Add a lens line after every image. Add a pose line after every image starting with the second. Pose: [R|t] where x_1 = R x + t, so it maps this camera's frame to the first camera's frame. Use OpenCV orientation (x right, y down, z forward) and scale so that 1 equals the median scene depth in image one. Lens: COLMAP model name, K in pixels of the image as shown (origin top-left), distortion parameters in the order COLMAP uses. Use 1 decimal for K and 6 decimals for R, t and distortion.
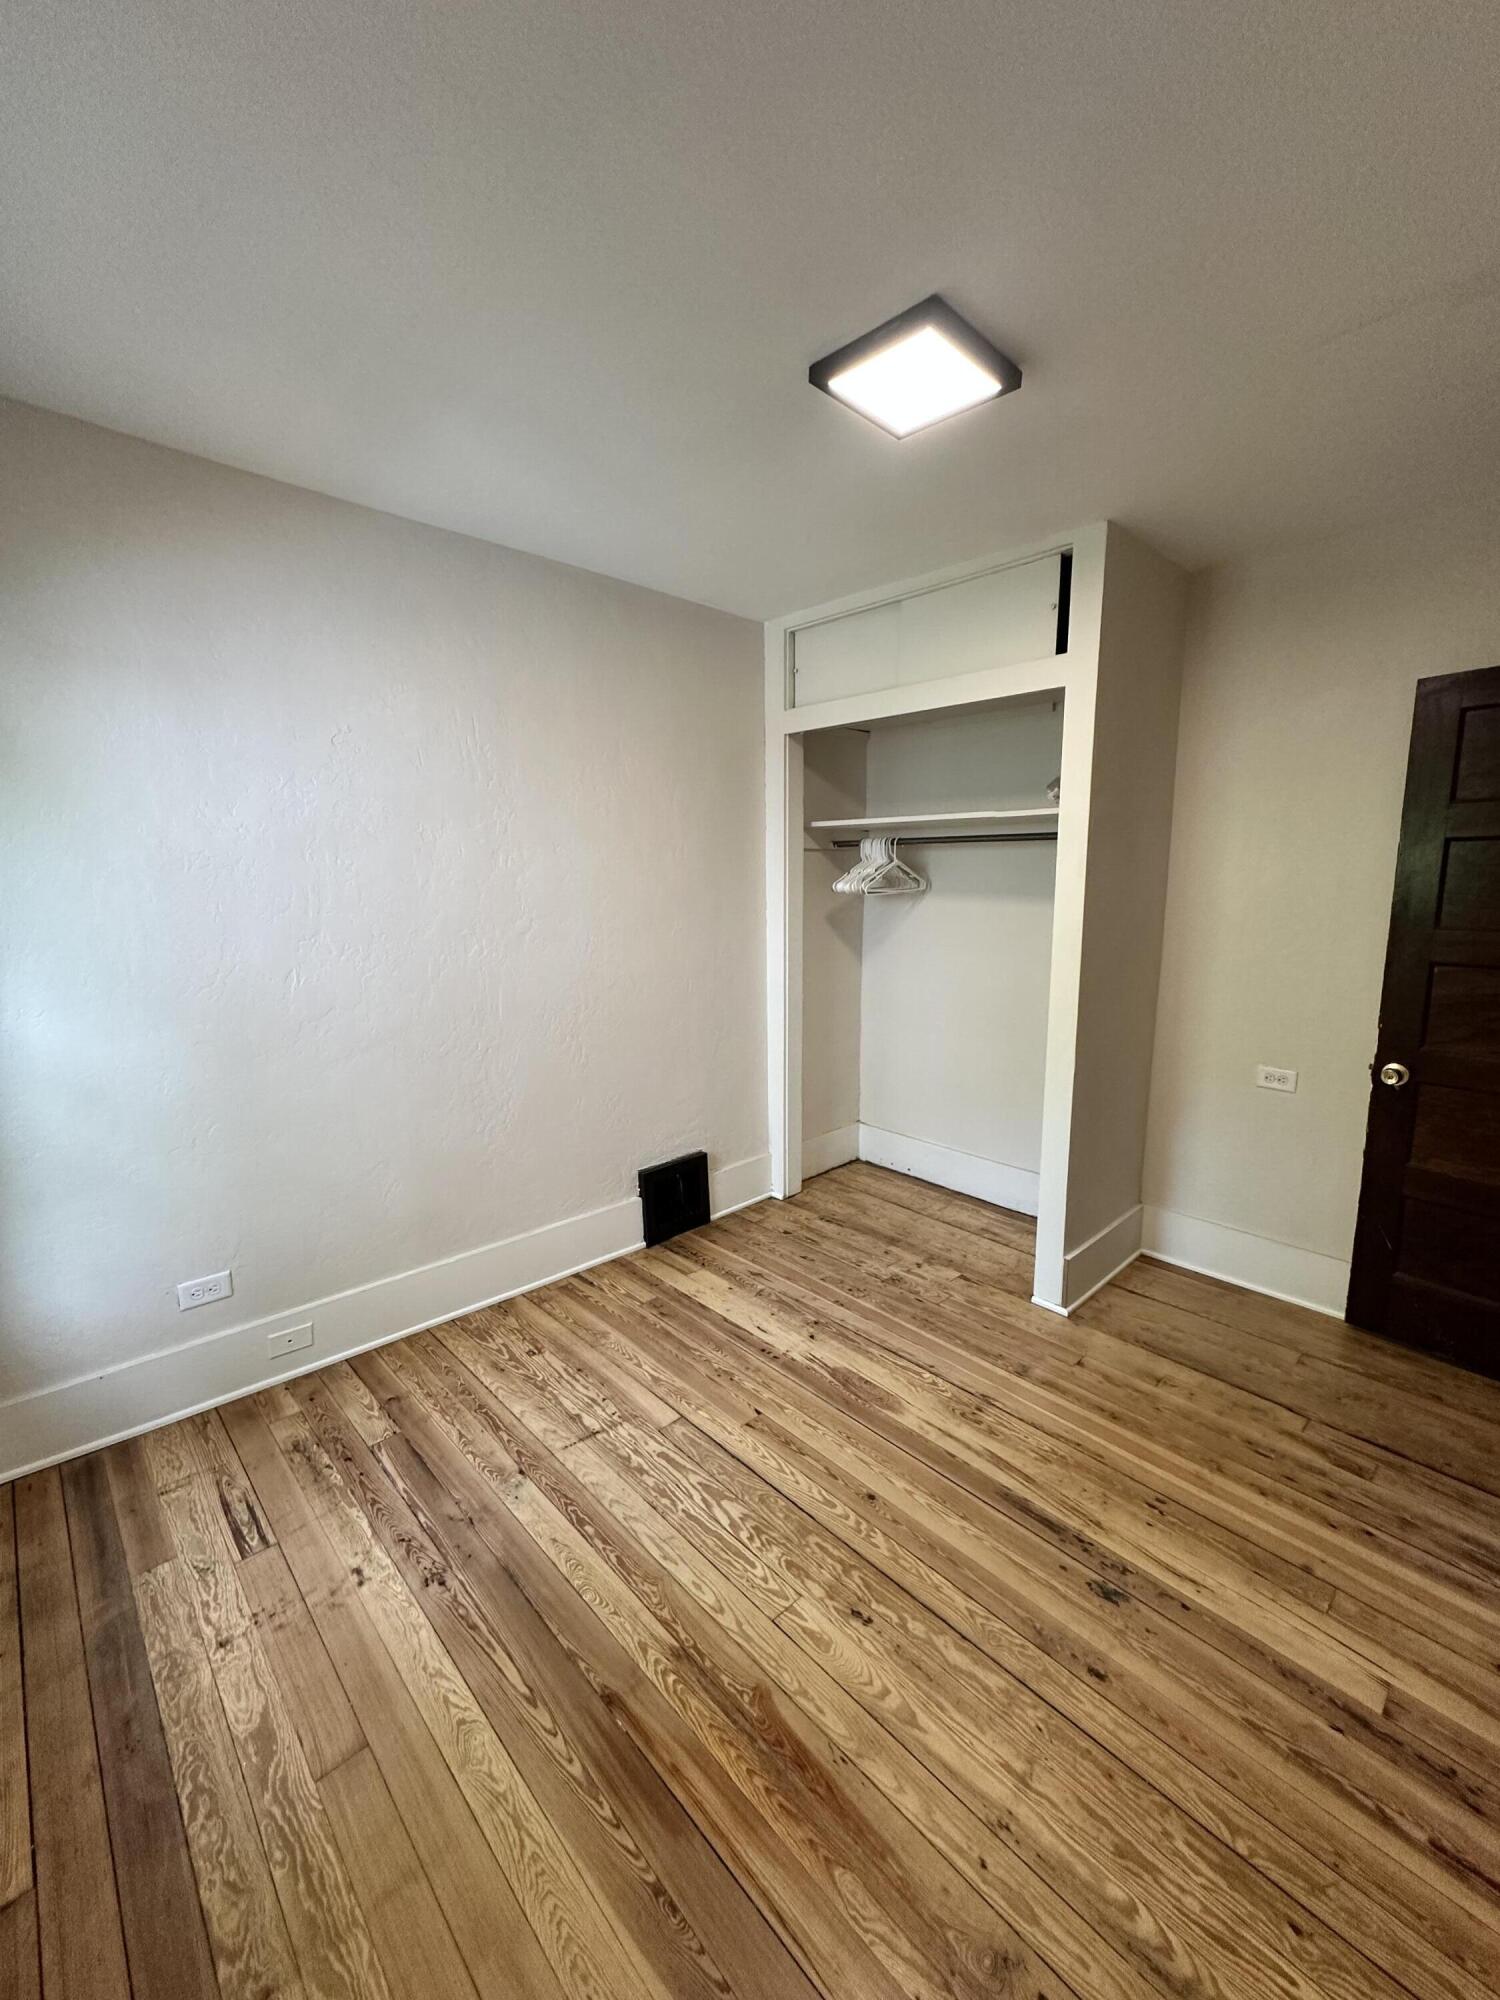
lens RADIAL K [[797.7, 0, 753.2], [0, 797.7, 997.5], [0, 0, 1]] dist [-0.001195, 0.000262]
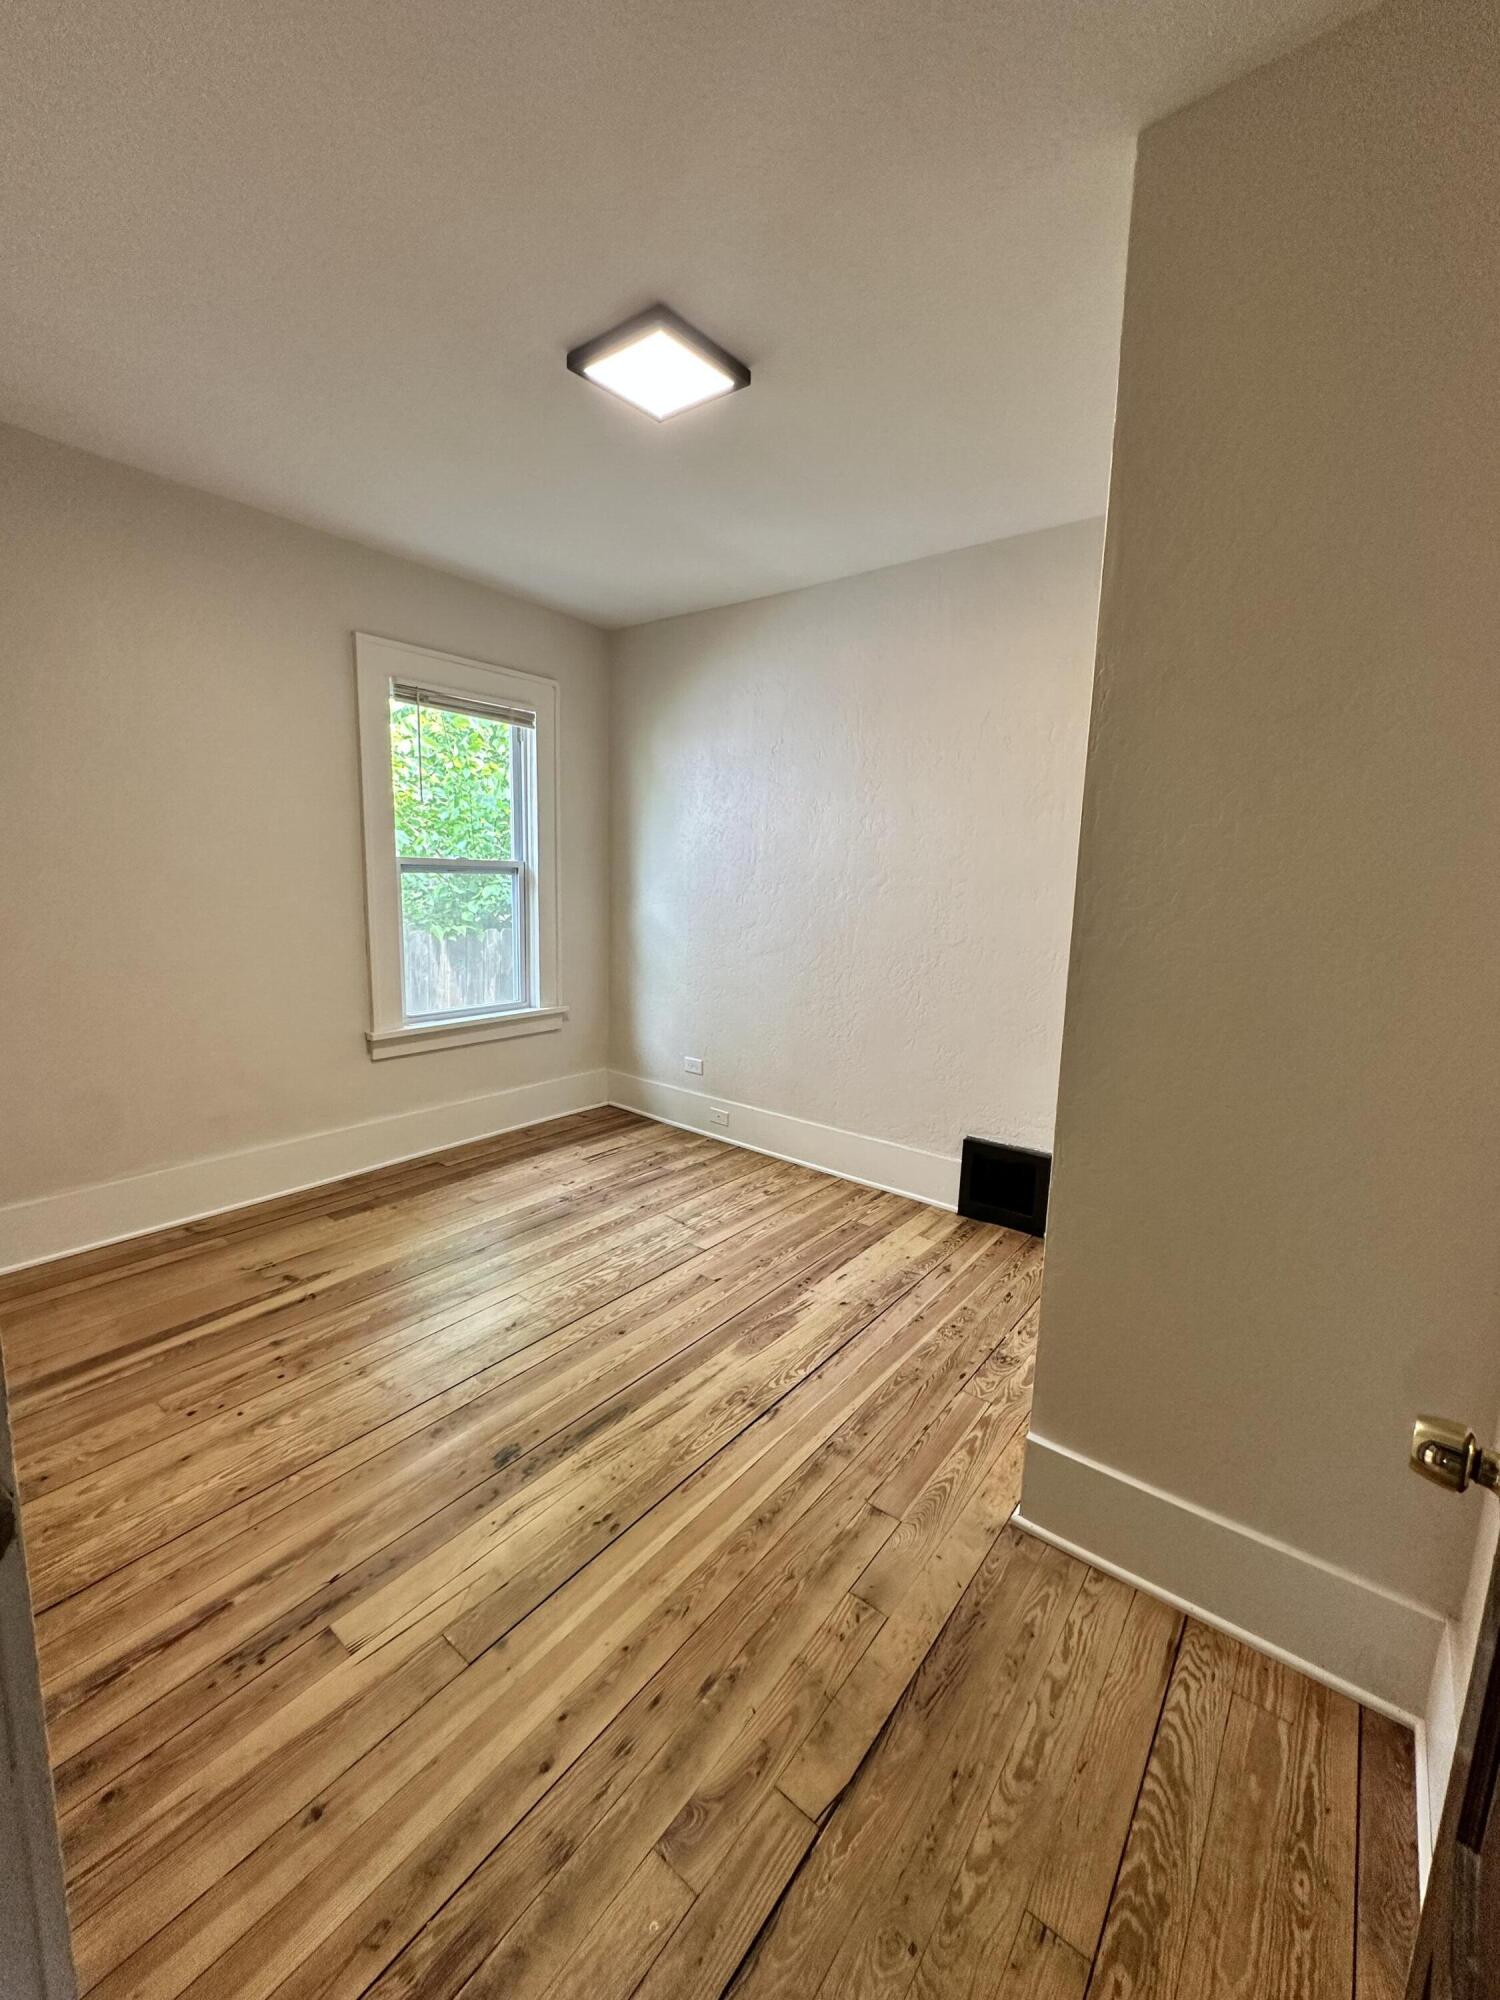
lens RADIAL K [[797.7, 0, 753.2], [0, 797.7, 997.5], [0, 0, 1]] dist [-0.001195, 0.000262]
pose [[0.151935, 0.154274, -0.976276, 1.139066], [-0.176331, 0.976128, 0.126809, -0.044347], [0.972534, 0.152881, 0.175512, 0.814061]]
